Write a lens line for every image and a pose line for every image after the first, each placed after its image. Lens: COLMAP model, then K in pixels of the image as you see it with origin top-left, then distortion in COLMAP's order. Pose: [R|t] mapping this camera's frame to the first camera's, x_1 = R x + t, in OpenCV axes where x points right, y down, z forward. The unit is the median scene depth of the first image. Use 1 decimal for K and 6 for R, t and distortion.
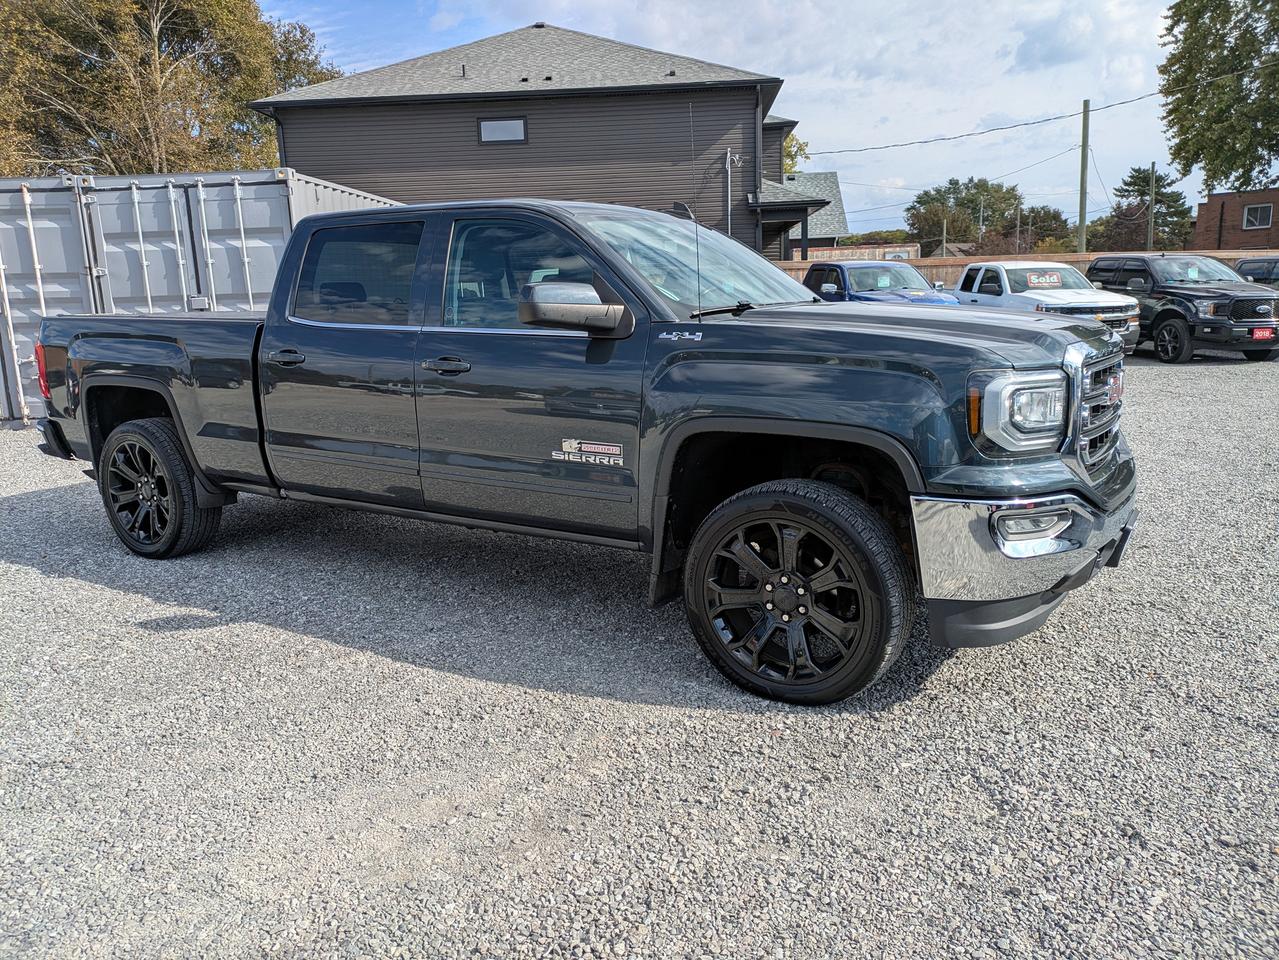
lens RADIAL K [[950.9, 0, 597.6], [0, 950.9, 471.3], [0, 0, 1]] dist [0.038694, -0.018768]
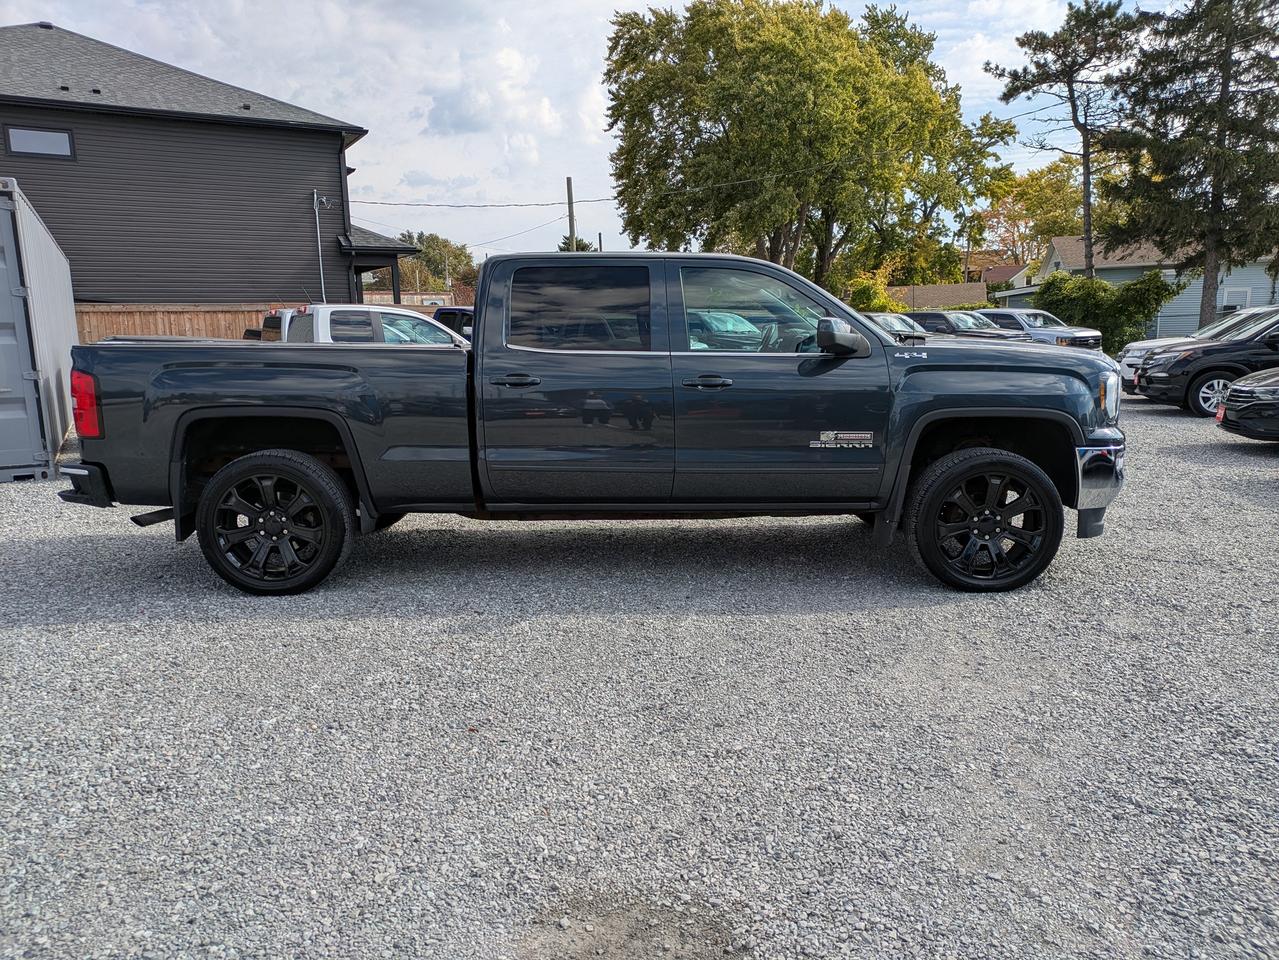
lens RADIAL K [[950.9, 0, 627.1], [0, 950.9, 470.9], [0, 0, 1]] dist [0.038694, -0.018768]
pose [[0.841274, -0.064294, 0.536772, -0.351127], [0.088578, 0.995878, -0.019542, 0.008499], [-0.533302, 0.063986, 0.843501, 0.000308]]
